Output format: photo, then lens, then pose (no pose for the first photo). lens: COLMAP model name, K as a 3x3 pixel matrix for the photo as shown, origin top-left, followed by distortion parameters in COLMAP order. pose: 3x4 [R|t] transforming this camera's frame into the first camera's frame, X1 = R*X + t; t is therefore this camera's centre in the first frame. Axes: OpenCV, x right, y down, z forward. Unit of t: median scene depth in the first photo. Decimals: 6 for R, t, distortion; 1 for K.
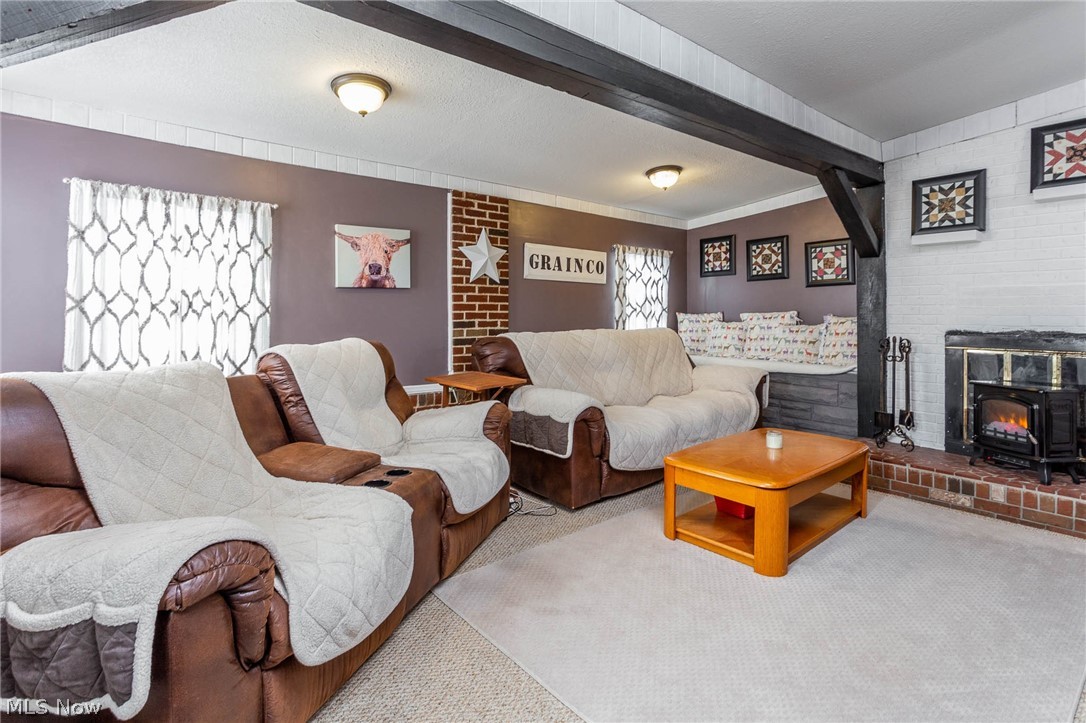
lens RADIAL K [[534.5, 0, 556.8], [0, 534.5, 307.7], [0, 0, 1]] dist [0.002122, 0.002432]
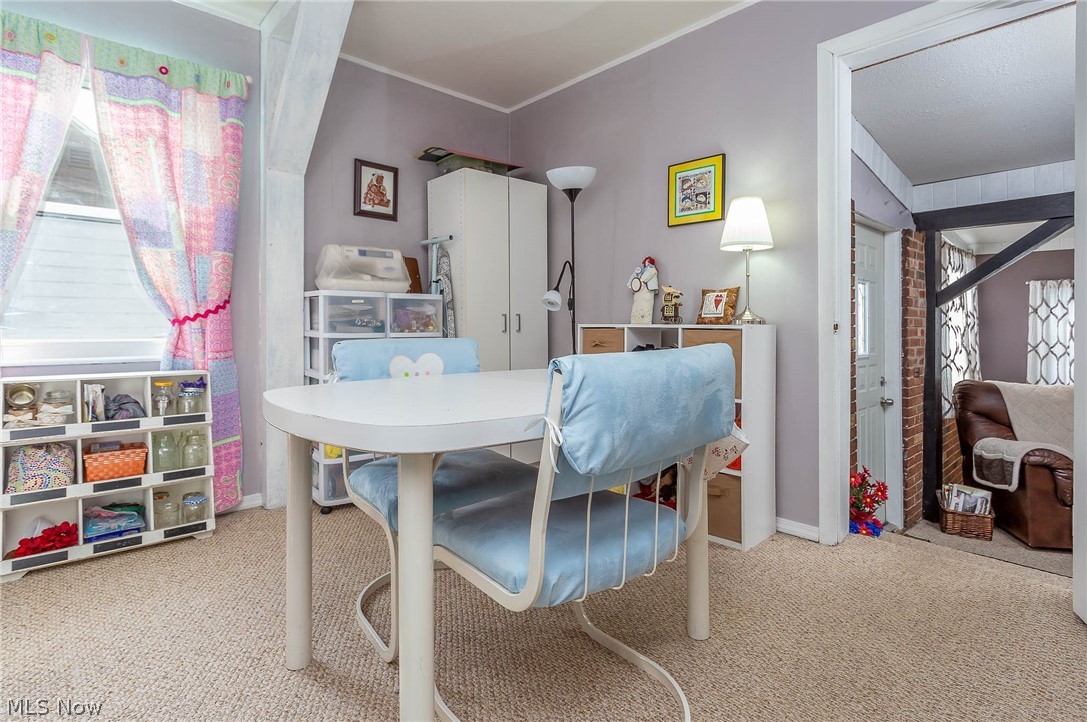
lens RADIAL K [[535.0, 0, 545.4], [0, 535.0, 334.5], [0, 0, 1]] dist [0.002122, 0.002432]
pose [[0.019471, 0.005280, -0.999796, 0.625180], [0.013457, 0.999894, 0.005543, -0.059003], [0.999720, -0.013562, 0.019398, -0.487601]]
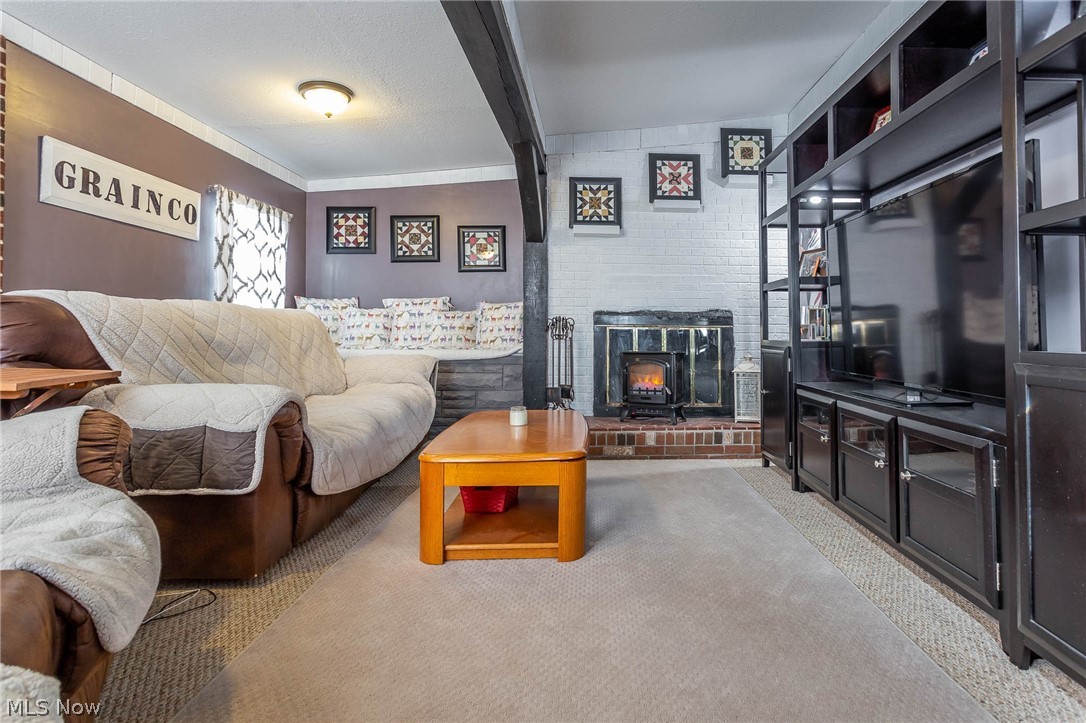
lens RADIAL K [[534.5, 0, 593.7], [0, 534.5, 324.6], [0, 0, 1]] dist [0.002122, 0.002432]
pose [[0.609919, 0.018289, 0.792252, -0.160455], [-0.009174, 0.999830, -0.016019, 0.078017], [-0.792410, 0.002502, 0.609983, 0.259892]]
